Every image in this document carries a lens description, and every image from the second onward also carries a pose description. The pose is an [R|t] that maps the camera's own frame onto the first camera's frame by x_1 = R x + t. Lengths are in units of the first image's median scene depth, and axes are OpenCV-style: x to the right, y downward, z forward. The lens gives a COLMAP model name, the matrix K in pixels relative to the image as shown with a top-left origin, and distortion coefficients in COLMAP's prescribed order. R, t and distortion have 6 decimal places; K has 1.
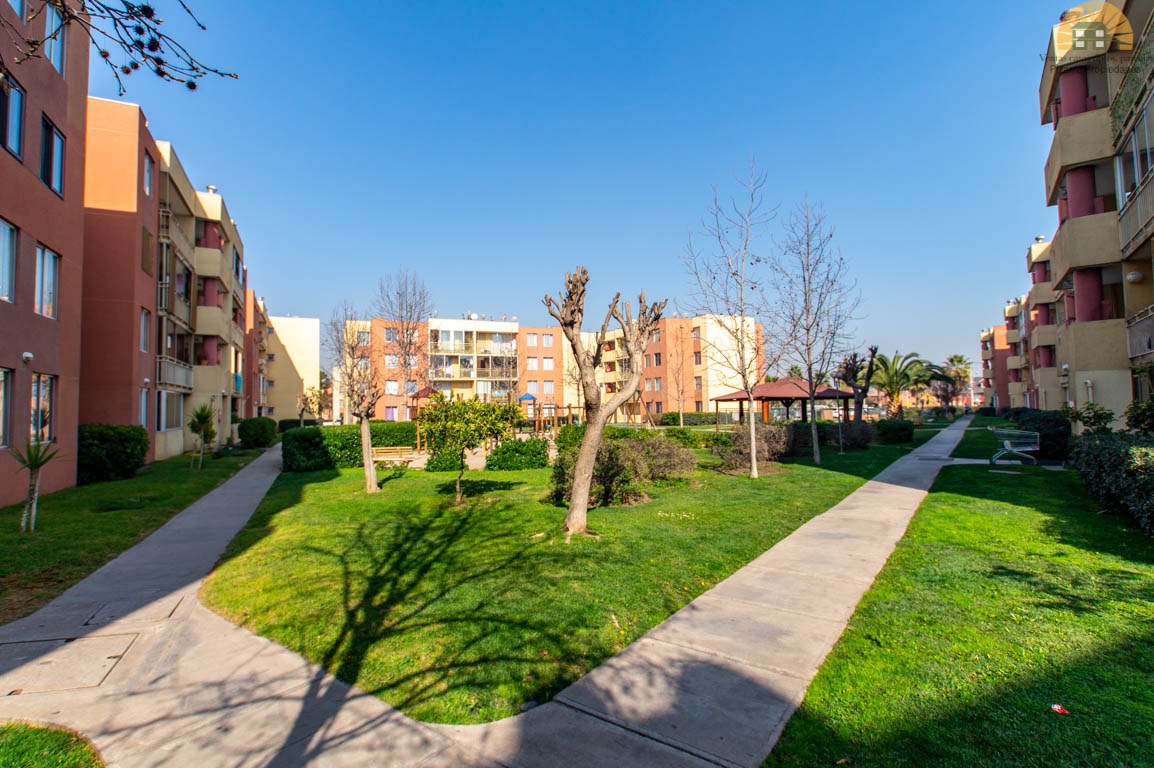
lens RADIAL K [[543.6, 0, 571.3], [0, 543.6, 382.7], [0, 0, 1]] dist [-0.003630, 0.000054]
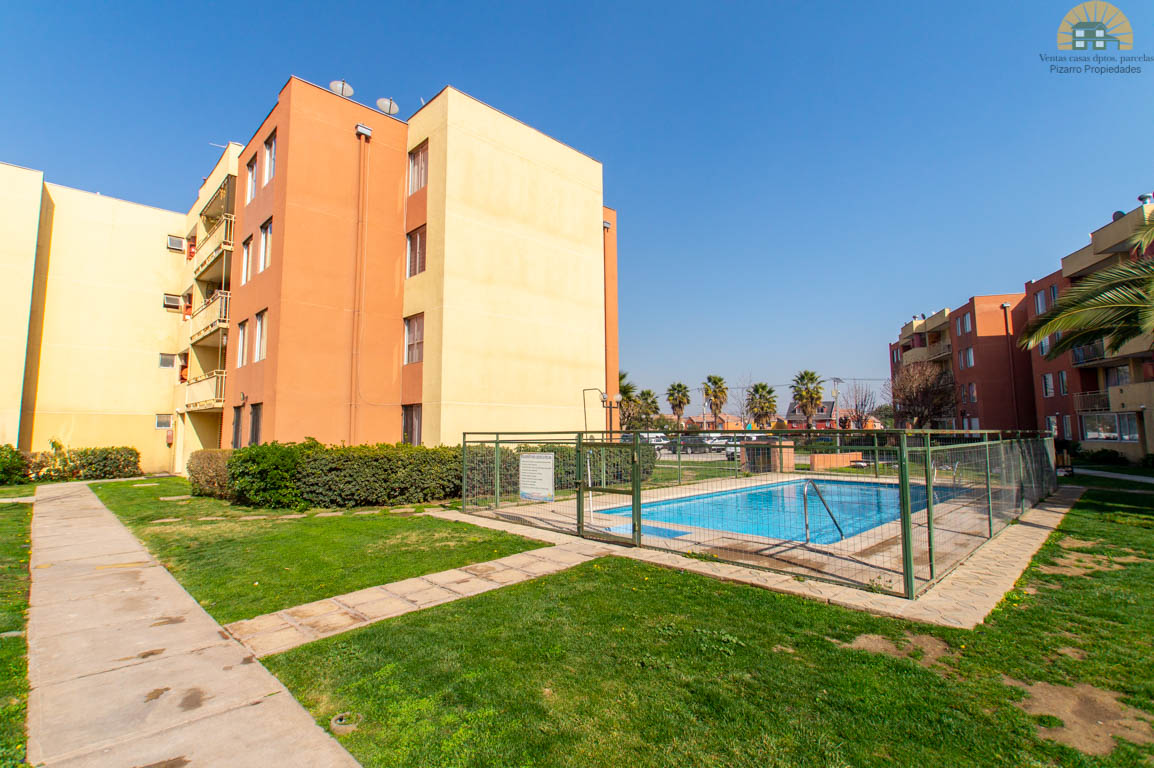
lens RADIAL K [[543.6, 0, 574.4], [0, 543.6, 379.1], [0, 0, 1]] dist [-0.003630, 0.000054]
pose [[0.939957, 0.046044, 0.338172, 0.214933], [-0.027779, 0.997892, -0.058655, 0.034553], [-0.340159, 0.045740, 0.939255, 0.704619]]
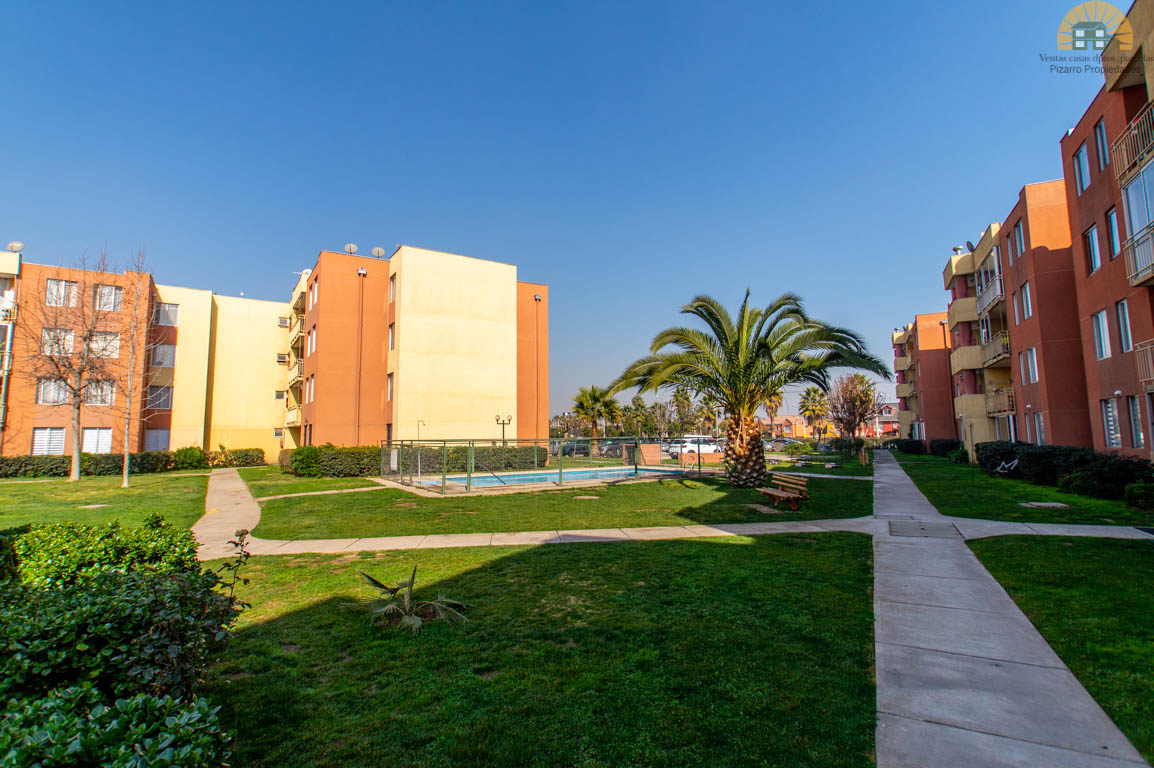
lens RADIAL K [[543.6, 0, 573.8], [0, 543.6, 379.8], [0, 0, 1]] dist [-0.003630, 0.000054]
pose [[0.989219, 0.022066, 0.144773, 0.321758], [-0.013825, 0.998239, -0.057691, 0.020235], [-0.145791, 0.055067, 0.987782, 0.485511]]
